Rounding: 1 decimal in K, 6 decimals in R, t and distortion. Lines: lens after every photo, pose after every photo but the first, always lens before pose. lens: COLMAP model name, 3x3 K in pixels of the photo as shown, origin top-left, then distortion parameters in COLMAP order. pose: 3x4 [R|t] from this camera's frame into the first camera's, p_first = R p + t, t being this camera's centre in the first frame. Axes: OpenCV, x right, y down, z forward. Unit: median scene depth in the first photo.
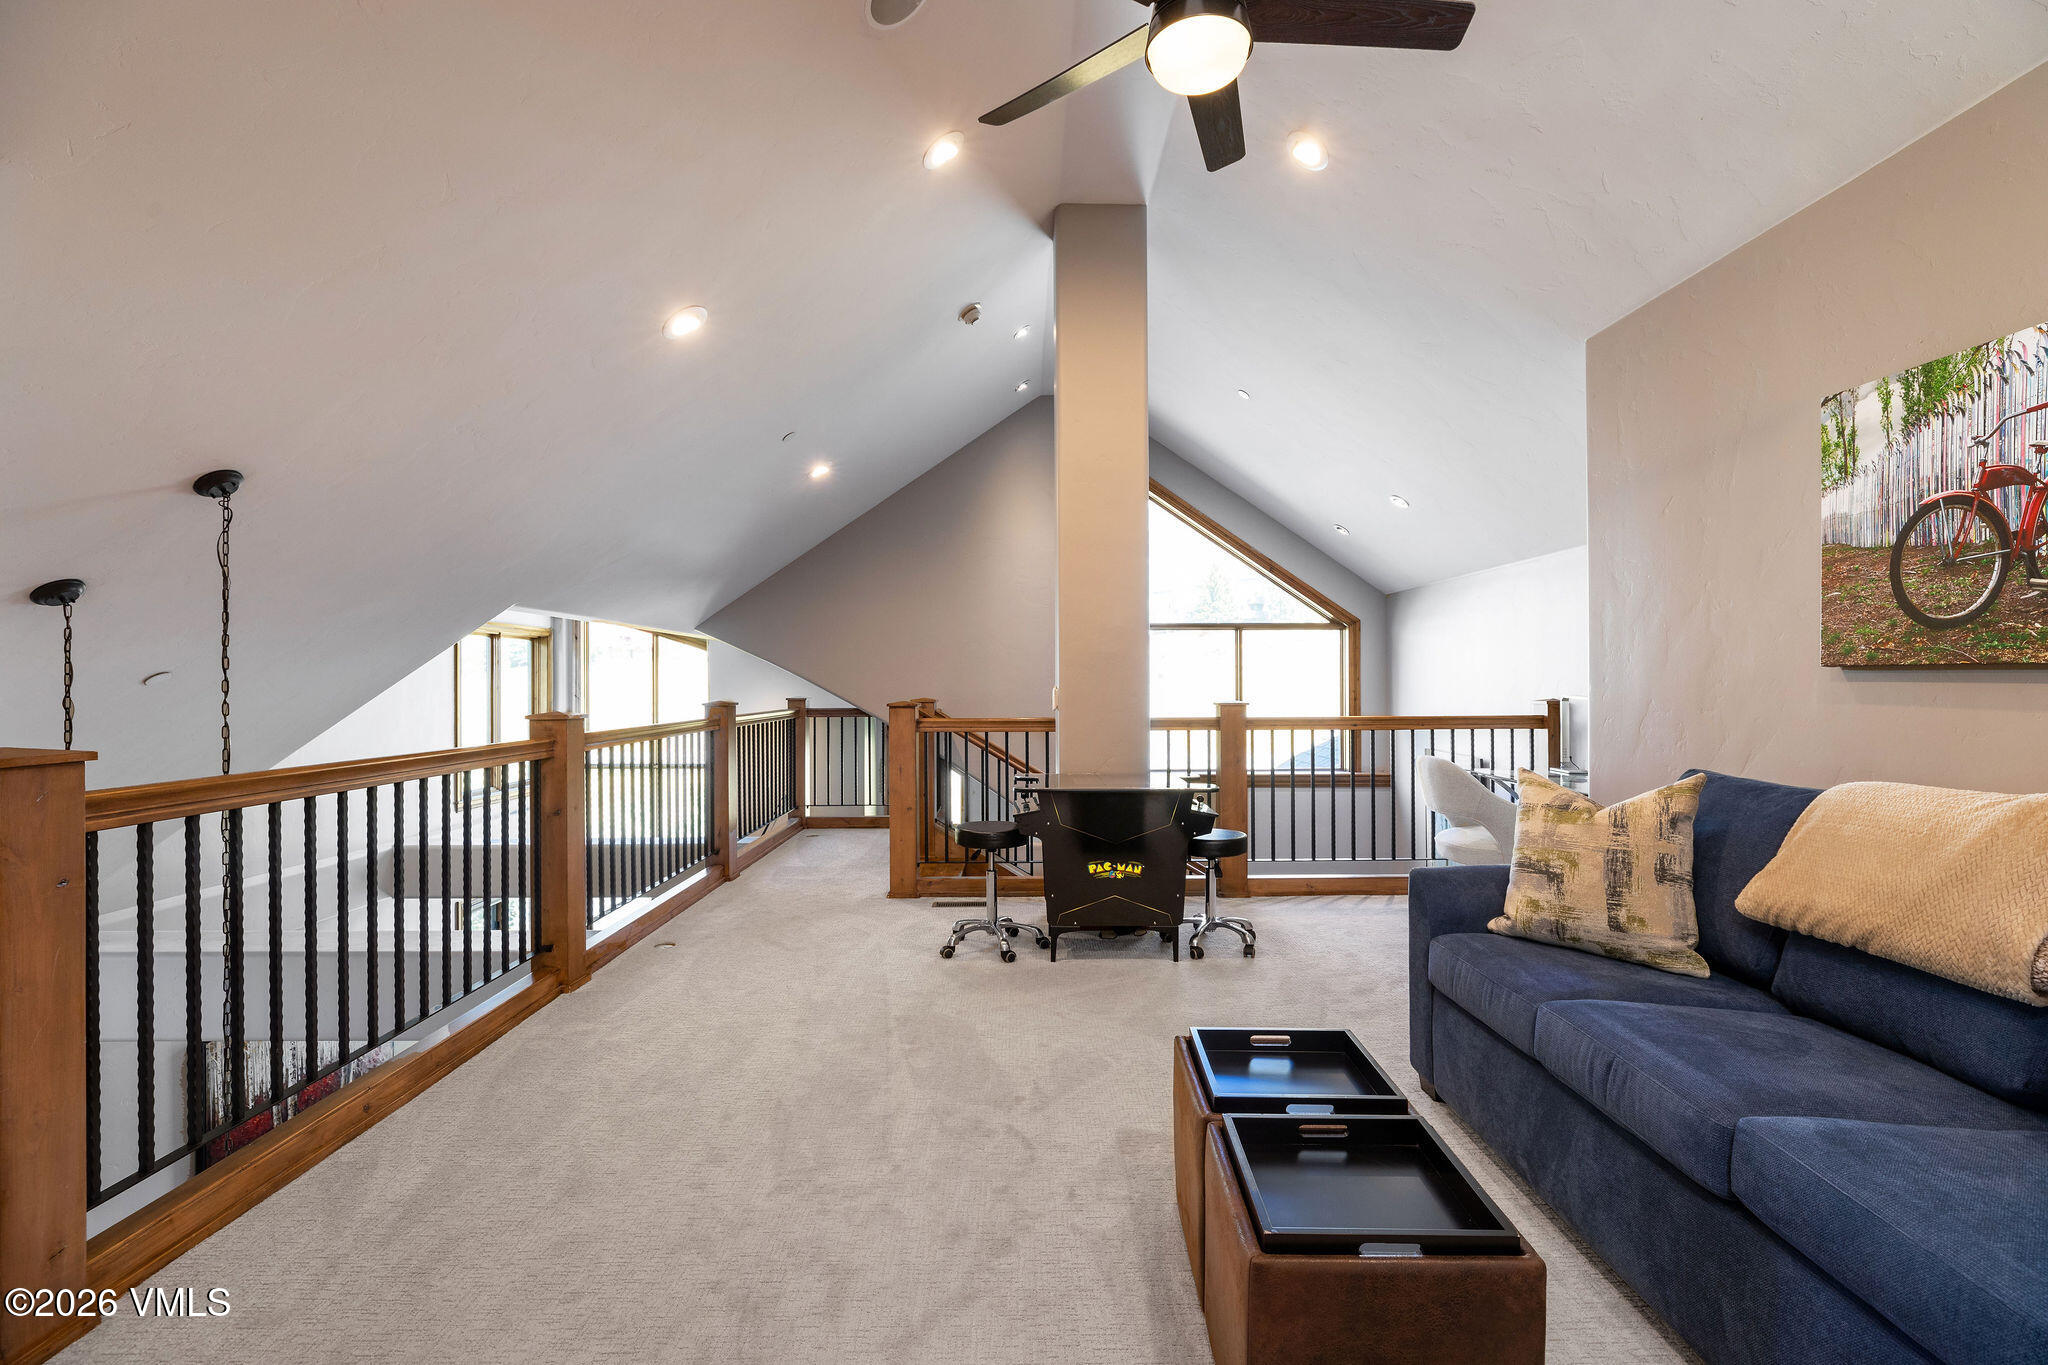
lens RADIAL K [[939.2, 0, 1026.9], [0, 939.2, 678.4], [0, 0, 1]] dist [0.000475, 0.000194]
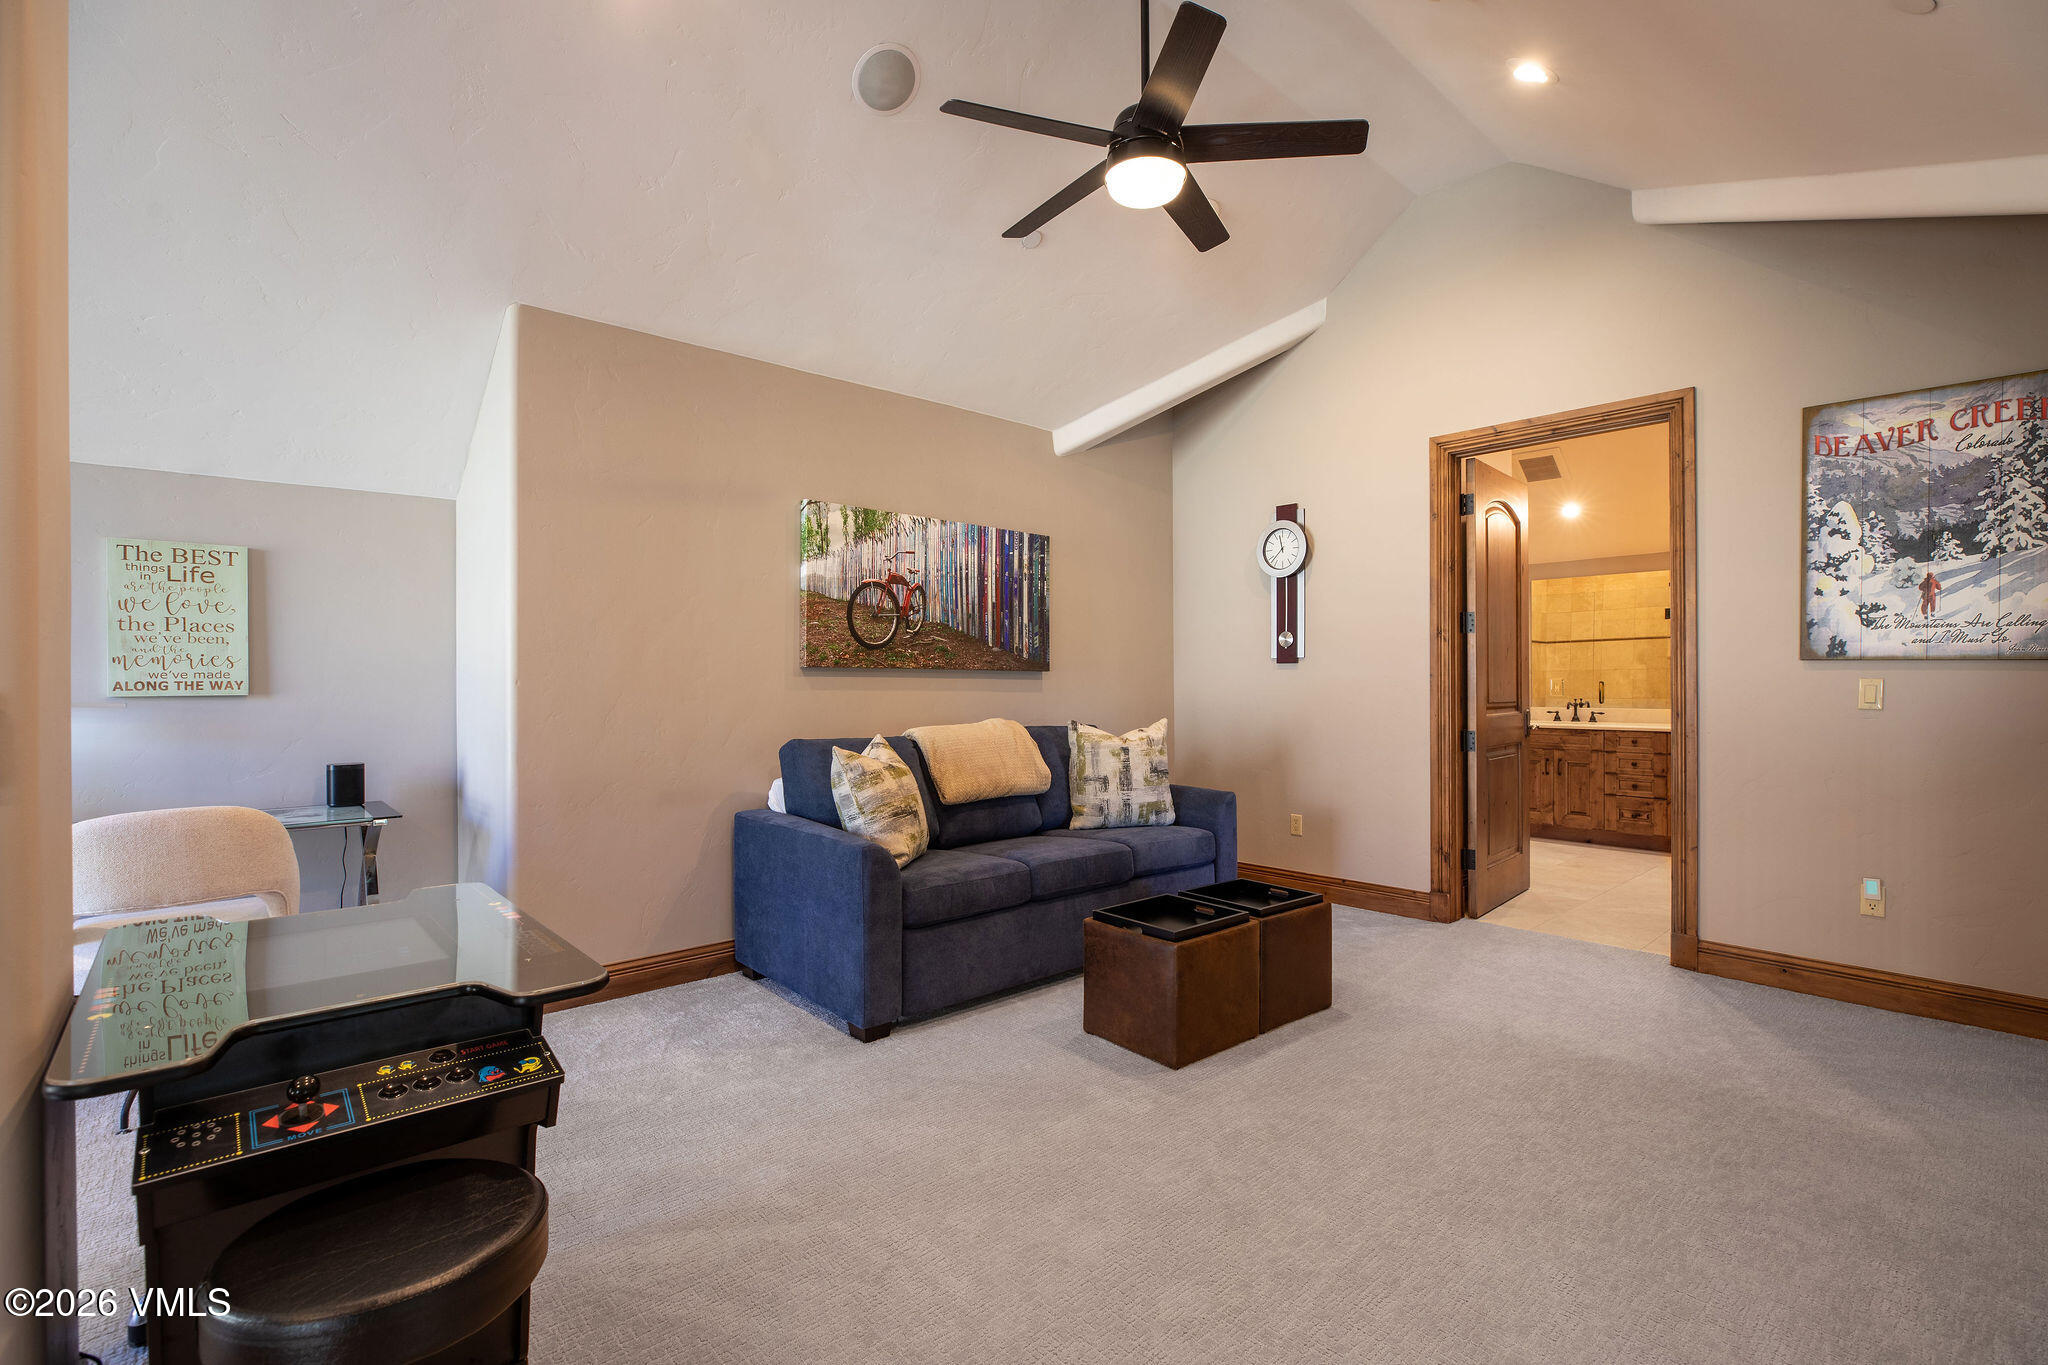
lens RADIAL K [[939.2, 0, 1031.7], [0, 939.2, 684.2], [0, 0, 1]] dist [0.000475, 0.000194]
pose [[-0.661911, 0.005496, 0.749563, -0.672932], [0.005529, 0.999982, -0.002450, 0.025144], [-0.749562, 0.002522, -0.661929, 1.973175]]
